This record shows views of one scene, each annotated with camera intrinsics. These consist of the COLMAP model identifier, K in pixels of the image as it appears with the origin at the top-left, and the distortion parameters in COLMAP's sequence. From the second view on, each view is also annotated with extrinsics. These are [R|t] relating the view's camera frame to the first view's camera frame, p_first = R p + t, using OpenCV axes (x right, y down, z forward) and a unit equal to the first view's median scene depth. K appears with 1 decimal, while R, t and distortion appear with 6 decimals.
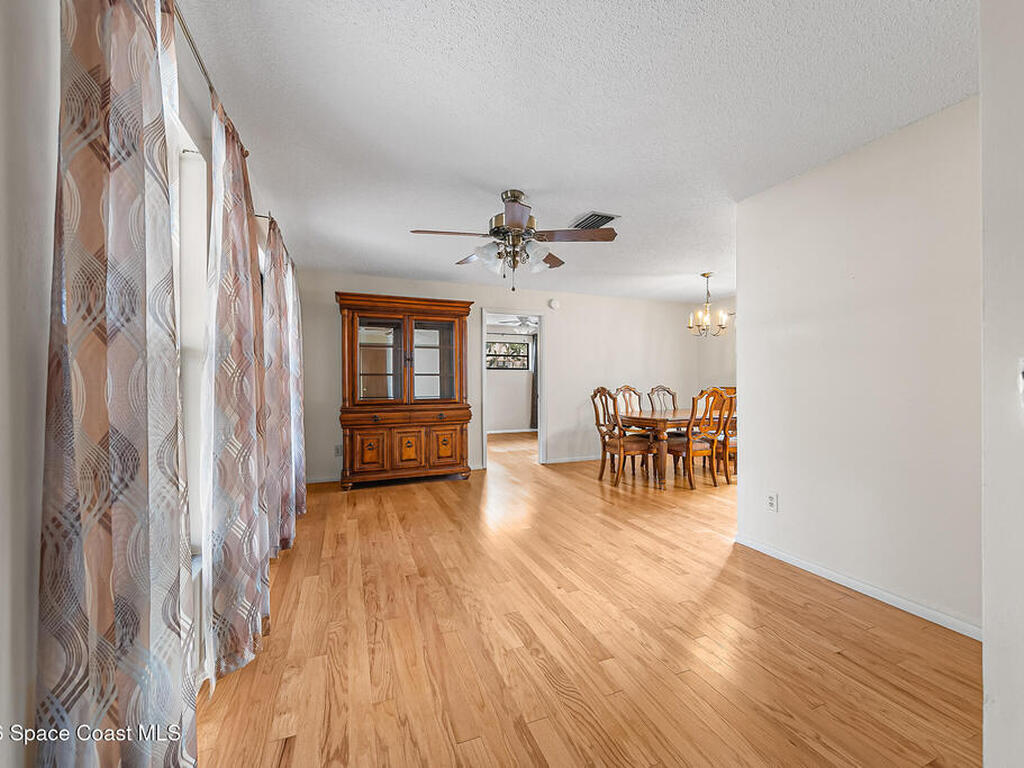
lens RADIAL K [[414.5, 0, 511.0], [0, 414.5, 380.2], [0, 0, 1]] dist [0.000812, 0.000078]
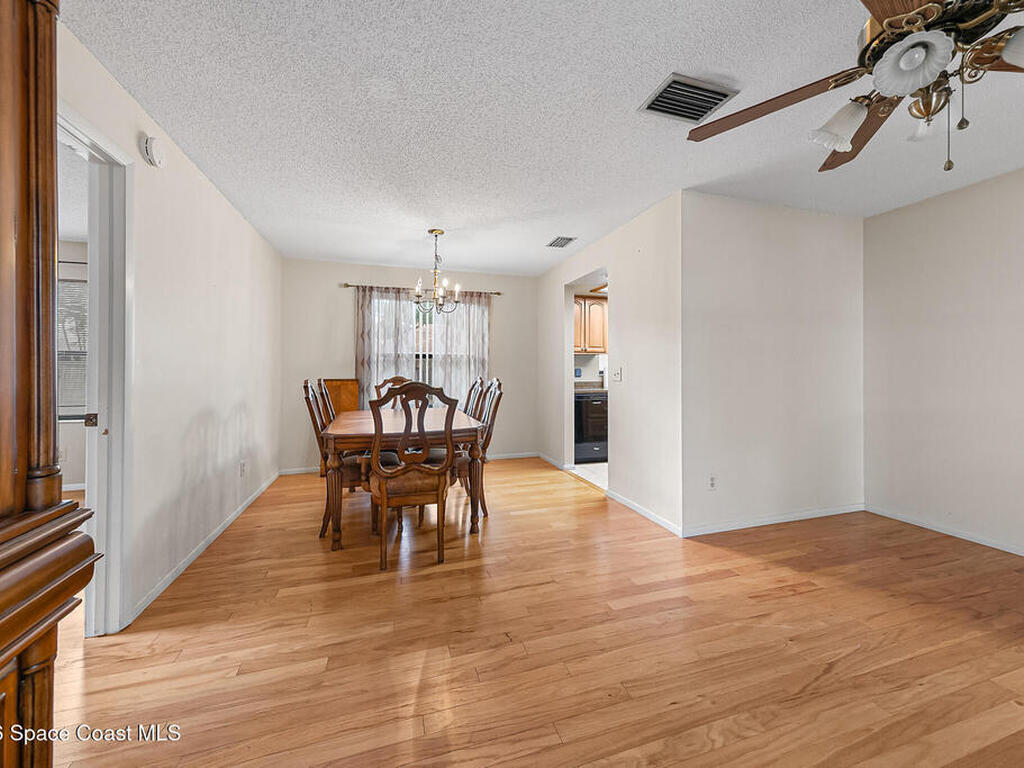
lens RADIAL K [[406.6, 0, 510.5], [0, 406.6, 372.9], [0, 0, 1]] dist [0.003737, 0.000281]
pose [[0.079855, -0.001941, 0.996805, -0.460008], [0.005485, 0.999984, 0.001508, 0.006618], [-0.996791, 0.005347, 0.079864, 1.433509]]
